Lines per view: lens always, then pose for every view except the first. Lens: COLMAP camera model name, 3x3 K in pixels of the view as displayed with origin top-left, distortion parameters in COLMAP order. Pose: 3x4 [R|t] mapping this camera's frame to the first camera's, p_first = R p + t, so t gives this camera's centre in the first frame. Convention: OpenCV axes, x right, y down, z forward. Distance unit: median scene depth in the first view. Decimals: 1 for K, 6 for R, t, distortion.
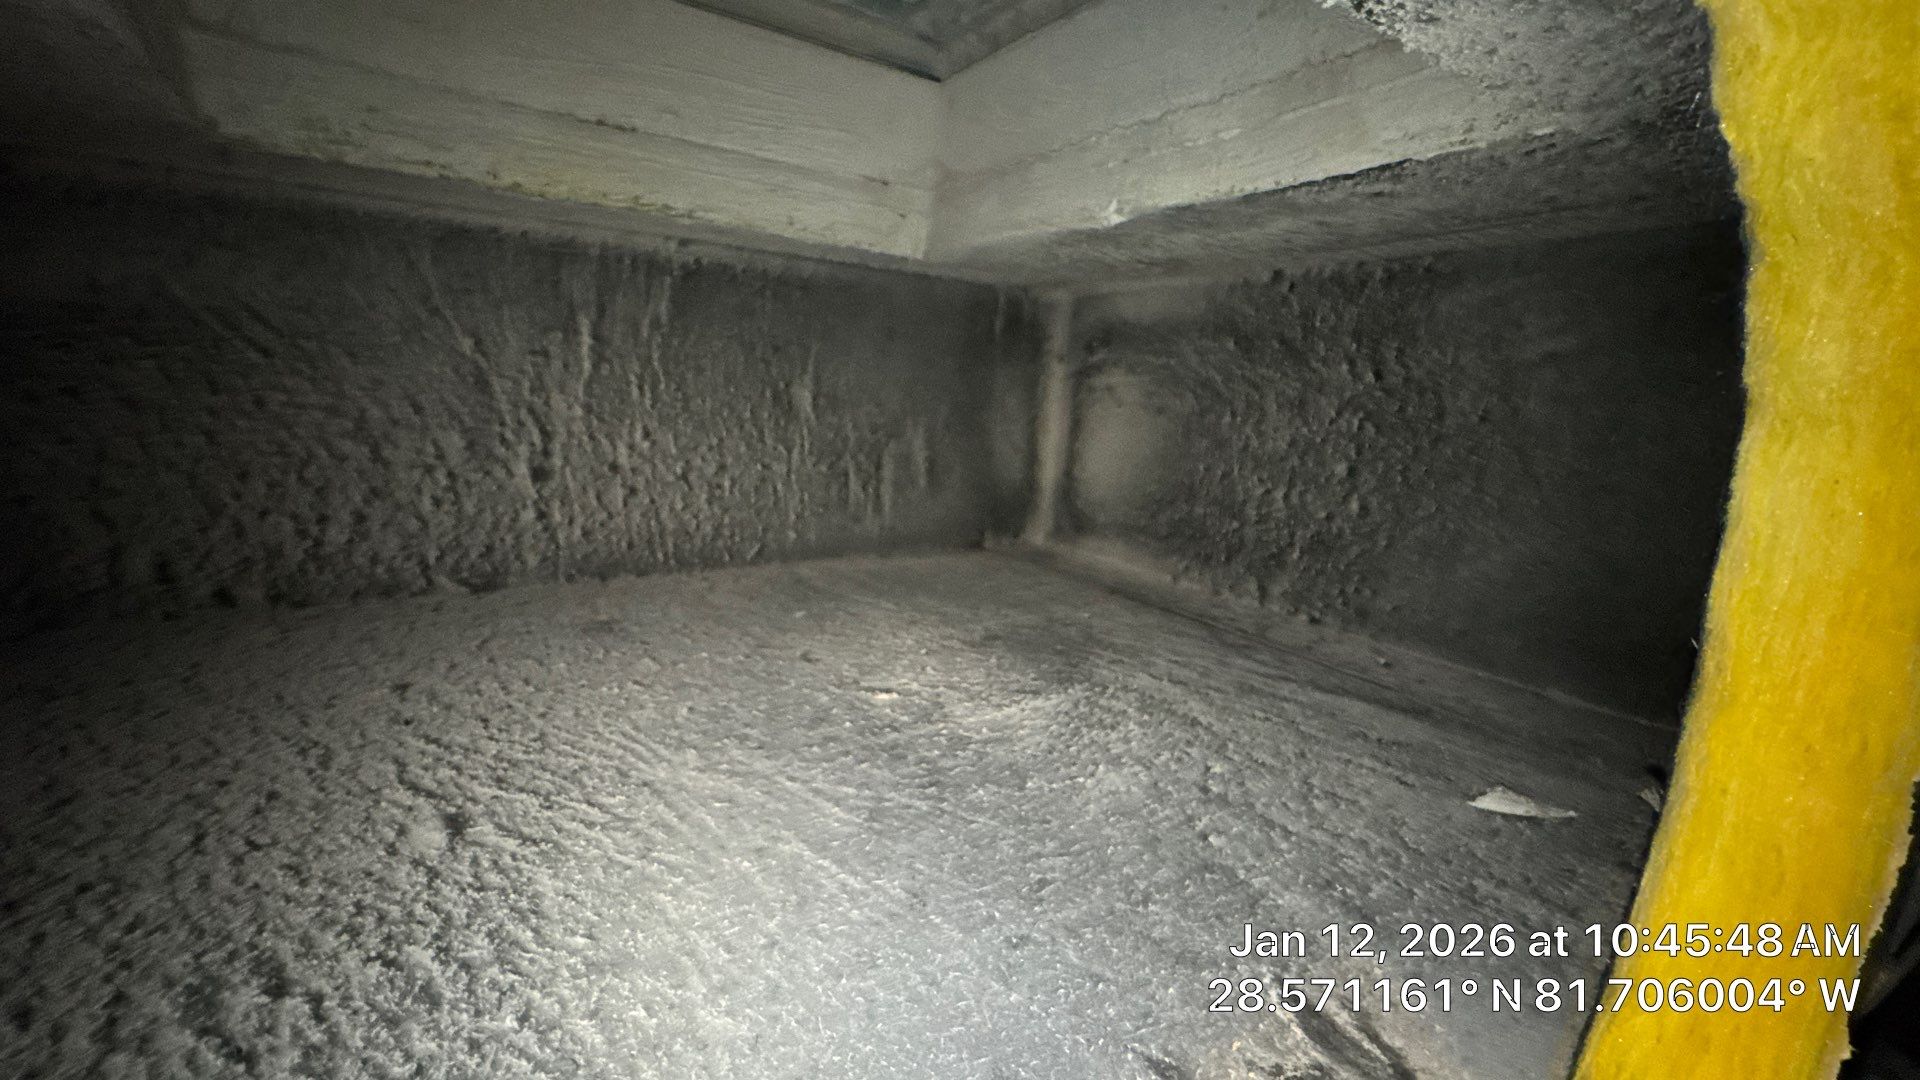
lens RADIAL K [[763.1, 0, 958.1], [0, 763.1, 542.5], [0, 0, 1]] dist [-0.004946, -0.000334]
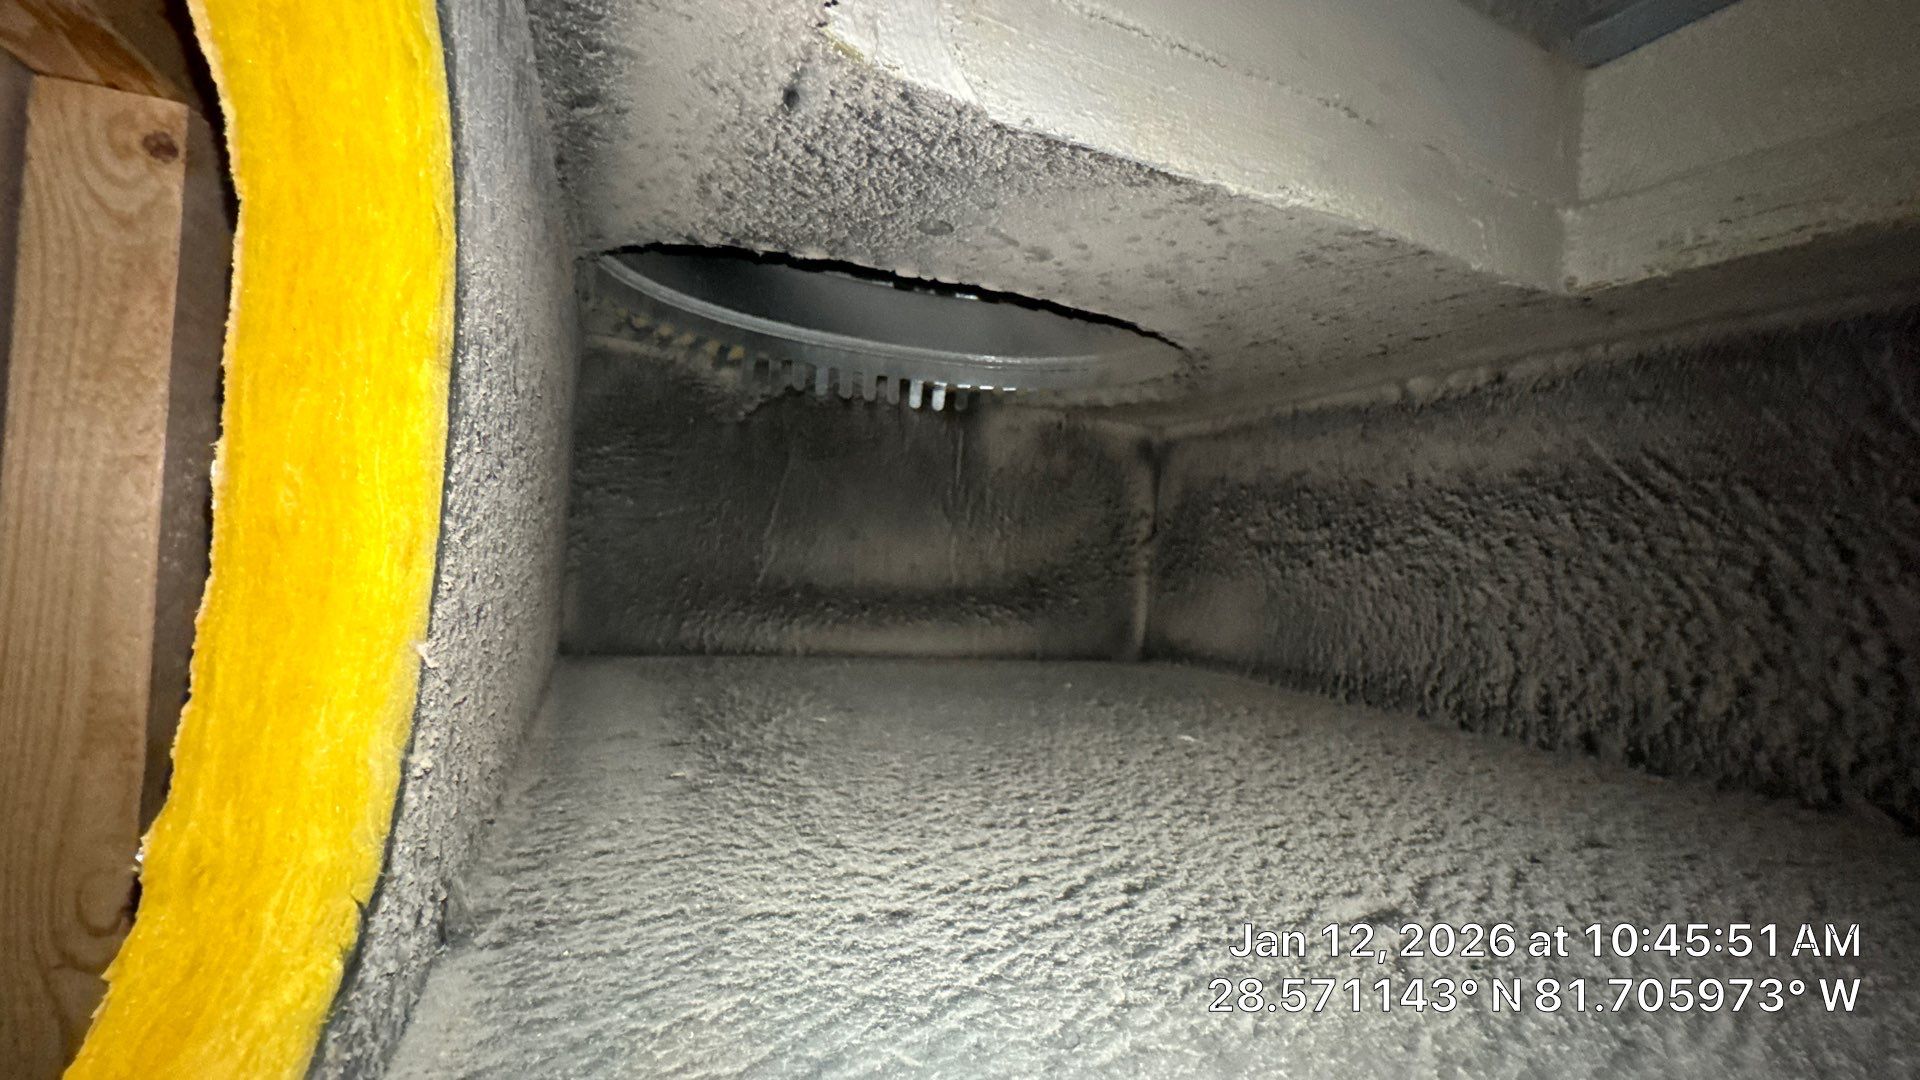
lens RADIAL K [[763.1, 0, 966.8], [0, 763.1, 542.1], [0, 0, 1]] dist [-0.004946, -0.000334]
pose [[-0.167124, -0.076936, -0.982930, 0.168095], [-0.257288, 0.965810, -0.031850, 0.058475], [0.951773, 0.247573, -0.181205, 0.324189]]
